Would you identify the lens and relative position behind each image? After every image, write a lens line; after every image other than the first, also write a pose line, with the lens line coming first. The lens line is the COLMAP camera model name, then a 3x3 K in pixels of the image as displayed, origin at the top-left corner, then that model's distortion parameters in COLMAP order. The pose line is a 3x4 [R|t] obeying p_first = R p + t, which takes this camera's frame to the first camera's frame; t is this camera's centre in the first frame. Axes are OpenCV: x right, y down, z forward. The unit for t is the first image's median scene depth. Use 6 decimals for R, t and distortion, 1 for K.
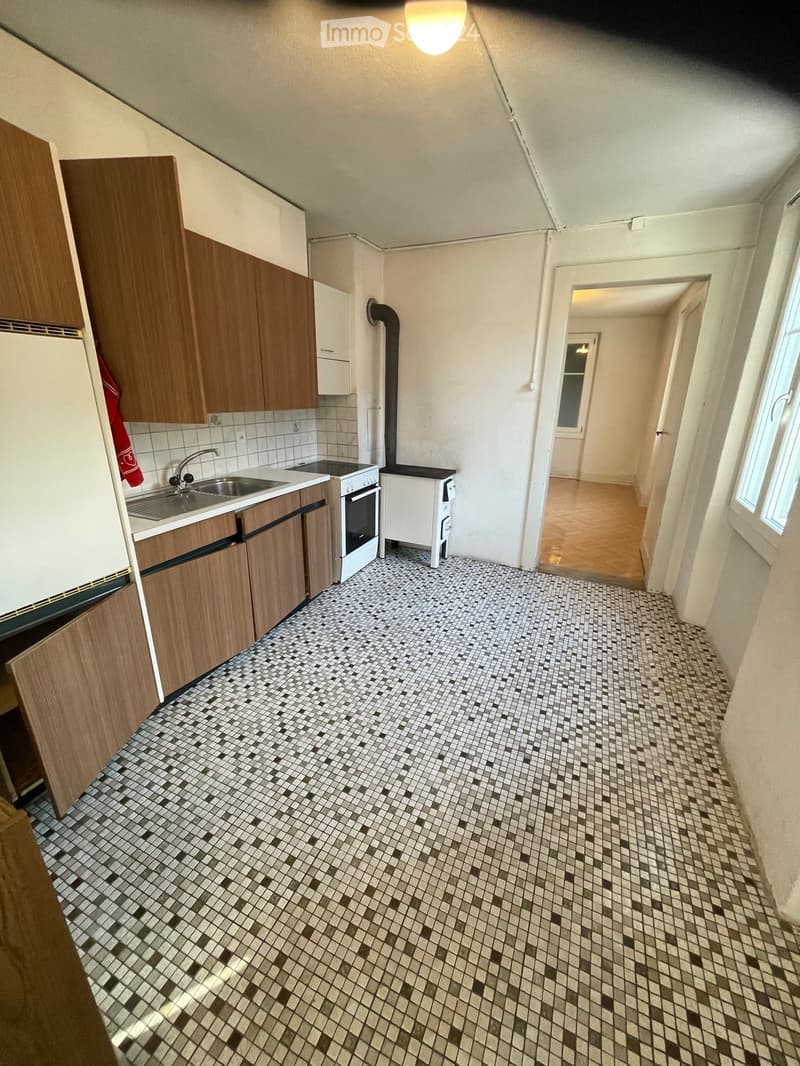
lens RADIAL K [[431.2, 0, 400.0], [0, 431.2, 533.0], [0, 0, 1]] dist [-0.001849, -0.000697]
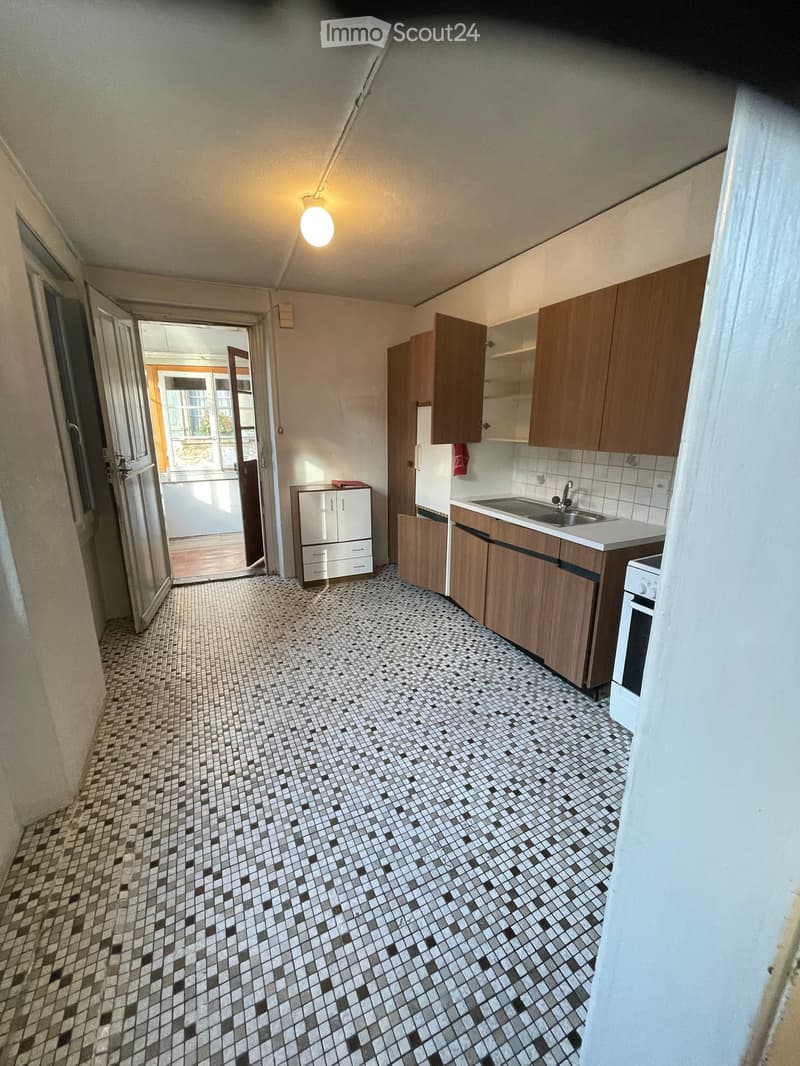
lens RADIAL K [[431.2, 0, 400.0], [0, 431.2, 533.0], [0, 0, 1]] dist [-0.001849, -0.000697]
pose [[-0.649039, 0.167404, -0.742108, 0.667579], [-0.255226, 0.871038, 0.419706, -0.419000], [0.716665, 0.461811, -0.522611, 1.293361]]
